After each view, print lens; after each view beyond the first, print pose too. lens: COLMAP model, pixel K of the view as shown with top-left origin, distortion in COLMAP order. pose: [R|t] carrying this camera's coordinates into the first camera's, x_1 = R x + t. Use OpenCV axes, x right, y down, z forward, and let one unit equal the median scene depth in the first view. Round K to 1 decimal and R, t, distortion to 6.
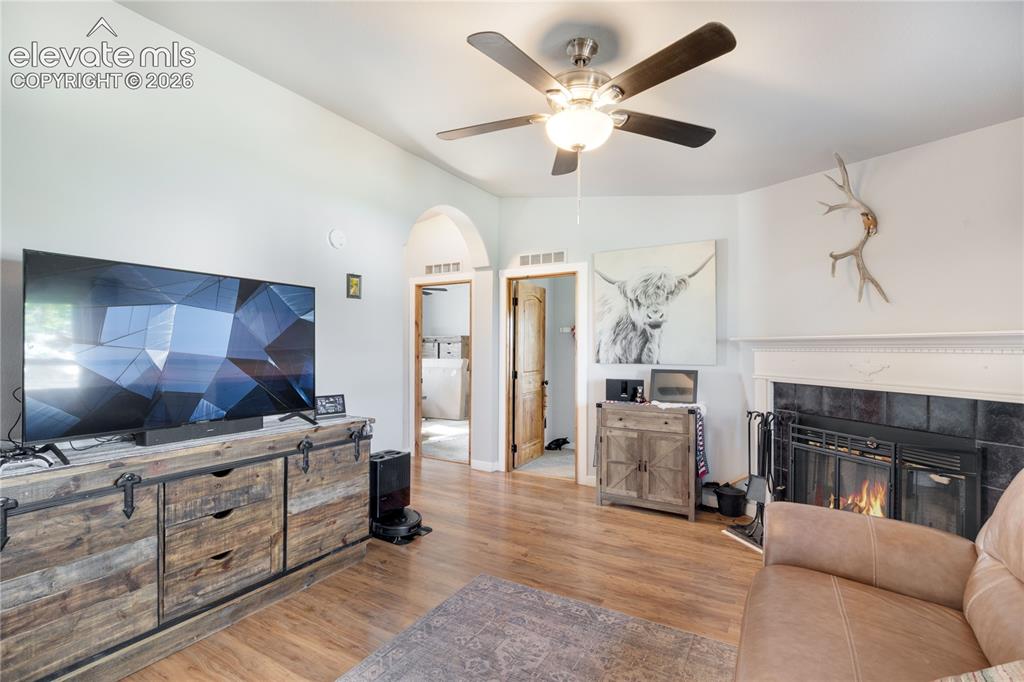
lens RADIAL K [[478.4, 0, 501.4], [0, 478.4, 344.2], [0, 0, 1]] dist [-0.003165, 0.000415]
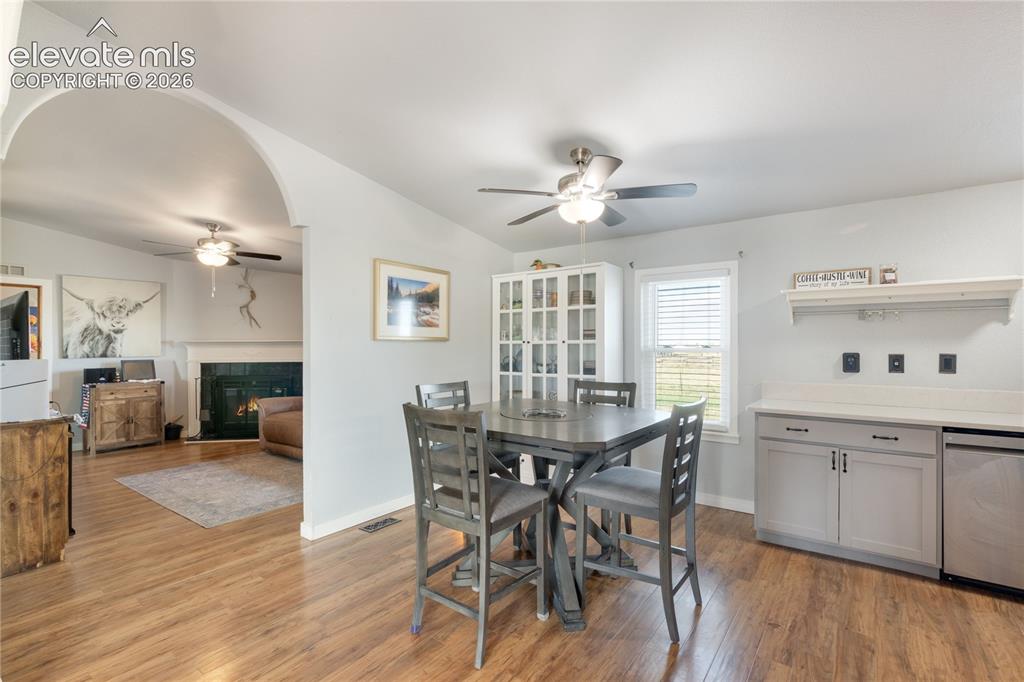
lens RADIAL K [[478.4, 0, 501.1], [0, 478.4, 348.3], [0, 0, 1]] dist [-0.003165, 0.000415]
pose [[0.109281, -0.010295, 0.993958, -1.113181], [-0.001951, 0.999942, 0.010571, -0.005060], [-0.994009, -0.003094, 0.109255, -0.394314]]
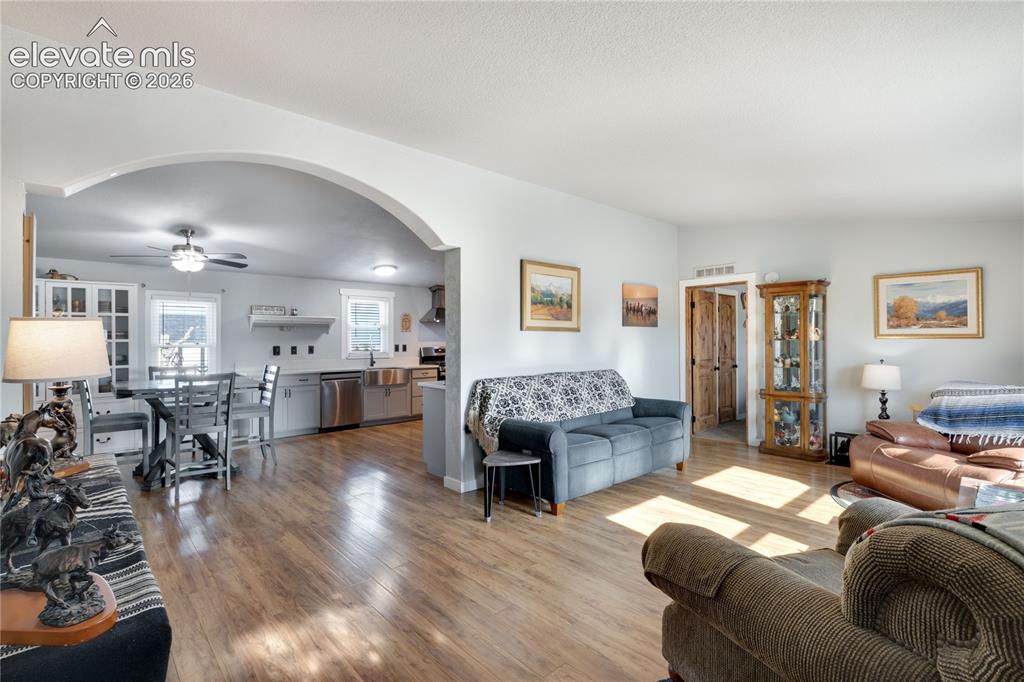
lens RADIAL K [[478.4, 0, 505.6], [0, 478.4, 336.6], [0, 0, 1]] dist [-0.003165, 0.000415]
pose [[-0.953493, 0.002067, 0.301408, -1.562722], [-0.001089, 0.999946, -0.010303, -0.006909], [-0.301413, -0.010152, -0.953440, 0.533579]]
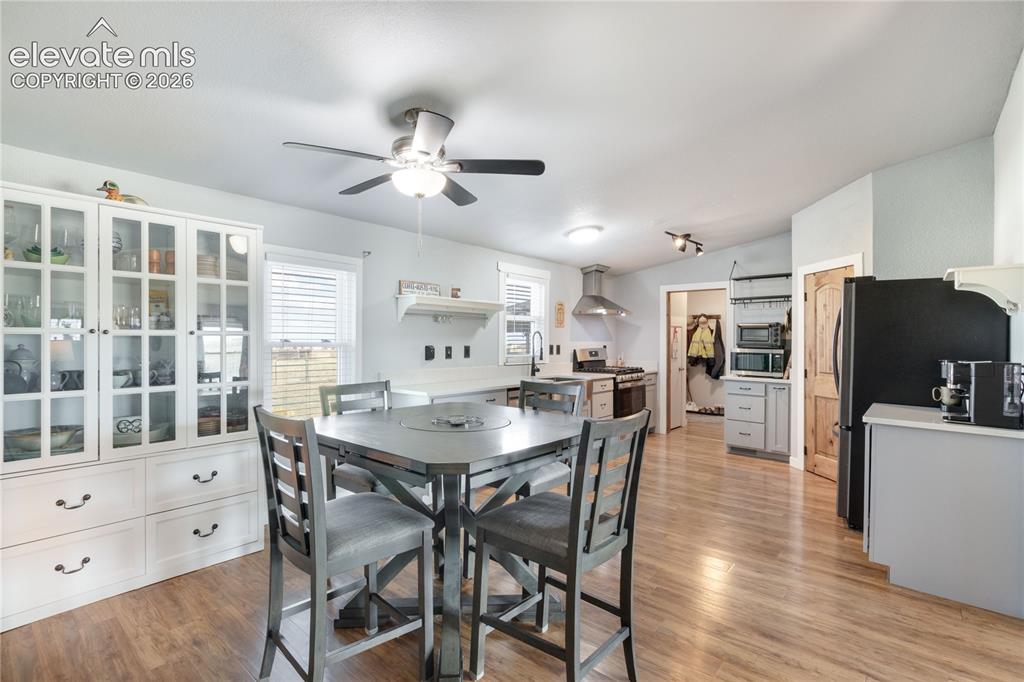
lens RADIAL K [[478.4, 0, 507.3], [0, 478.4, 341.5], [0, 0, 1]] dist [-0.003165, 0.000415]
pose [[-0.984962, -0.006889, 0.172632, -0.581591], [-0.007504, 0.999968, -0.002910, 0.002331], [-0.172606, -0.004162, -0.984982, 0.173567]]
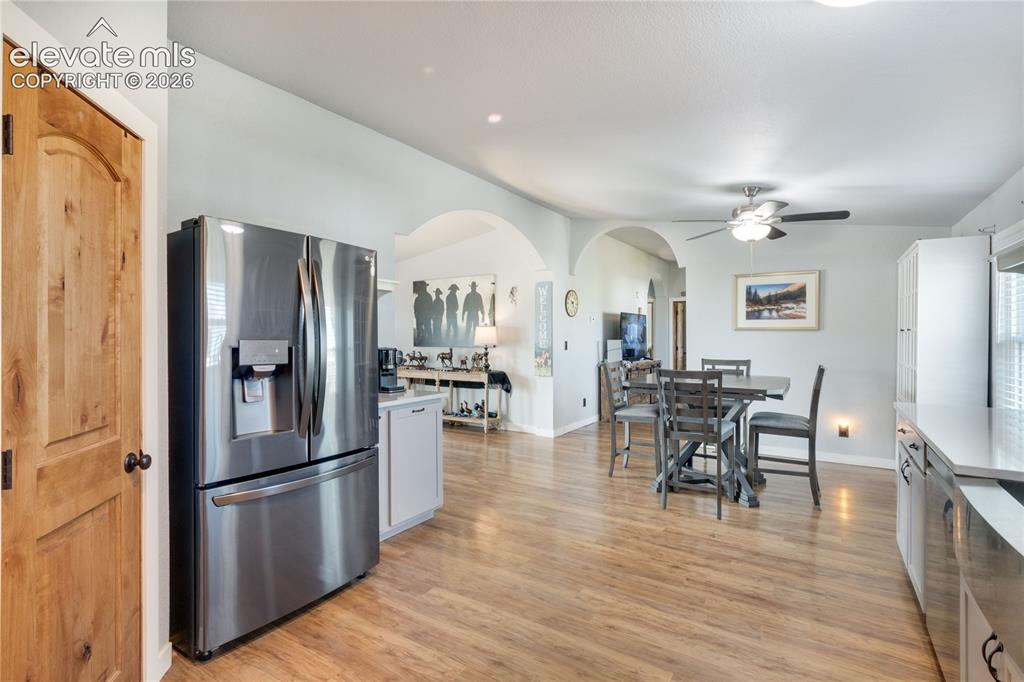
lens RADIAL K [[478.4, 0, 495.4], [0, 478.4, 337.8], [0, 0, 1]] dist [-0.003165, 0.000415]
pose [[0.998539, -0.005927, -0.053711, -0.829840], [0.006405, 0.999941, 0.008738, -0.006009], [0.053656, -0.009069, 0.998518, -1.457185]]
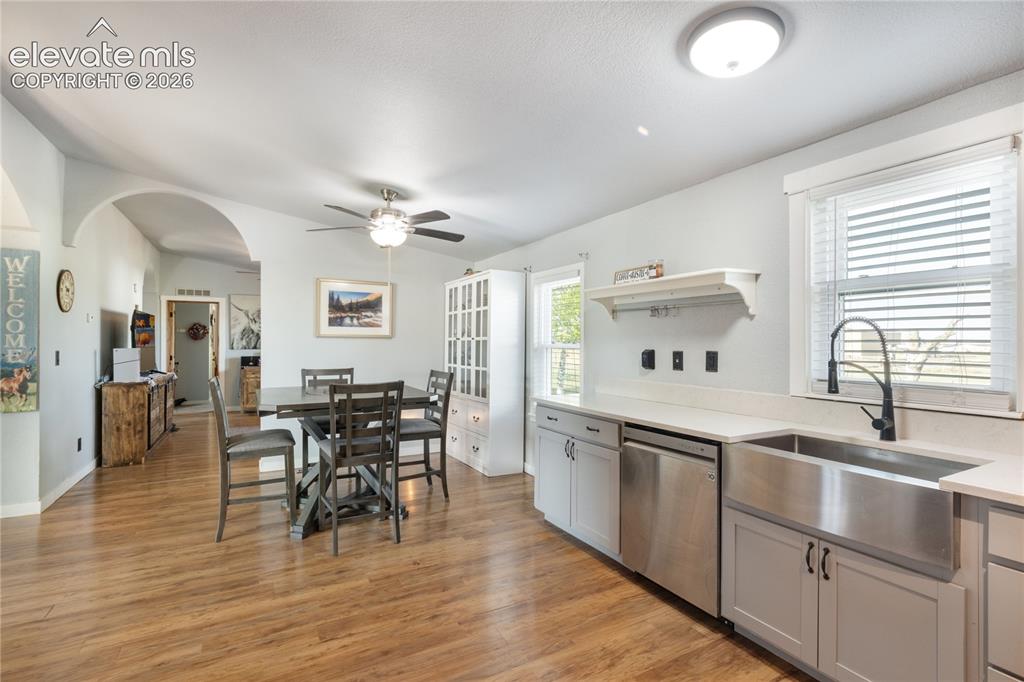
lens RADIAL K [[478.4, 0, 497.7], [0, 478.4, 339.3], [0, 0, 1]] dist [-0.003165, 0.000415]
pose [[0.516850, 0.001861, 0.856074, -1.066886], [-0.003281, 0.999995, -0.000193, -0.006650], [-0.856069, -0.002709, 0.516854, -1.128109]]
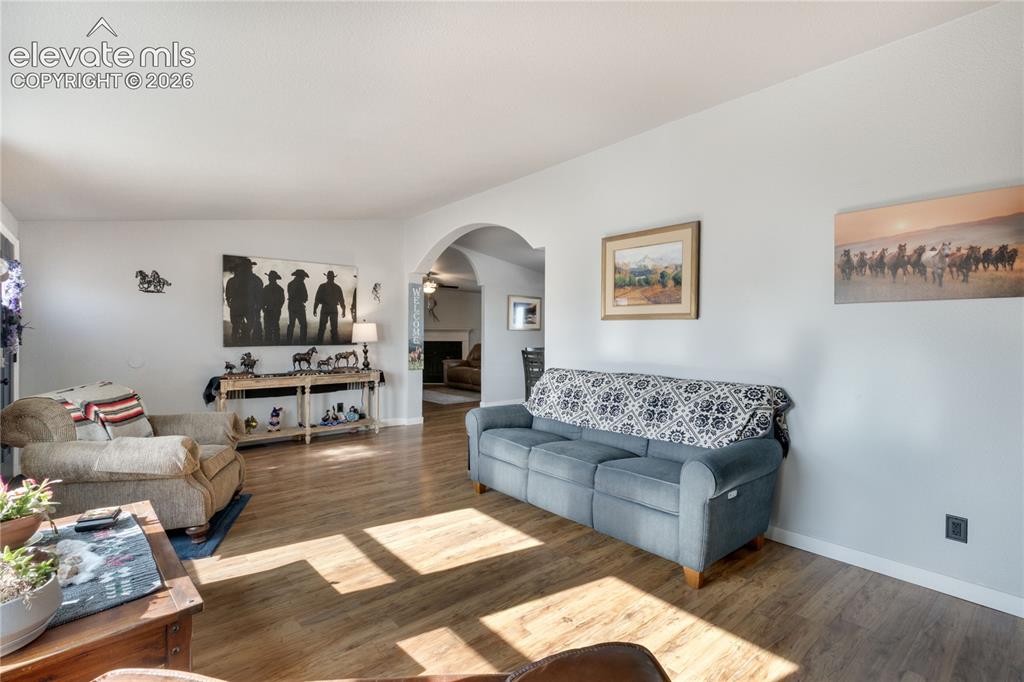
lens RADIAL K [[478.4, 0, 505.3], [0, 478.4, 341.5], [0, 0, 1]] dist [-0.003165, 0.000415]
pose [[0.322353, -0.020809, 0.946391, -2.293850], [-0.007457, 0.999672, 0.024521, -0.011485], [-0.946590, -0.014961, 0.322092, -0.743047]]
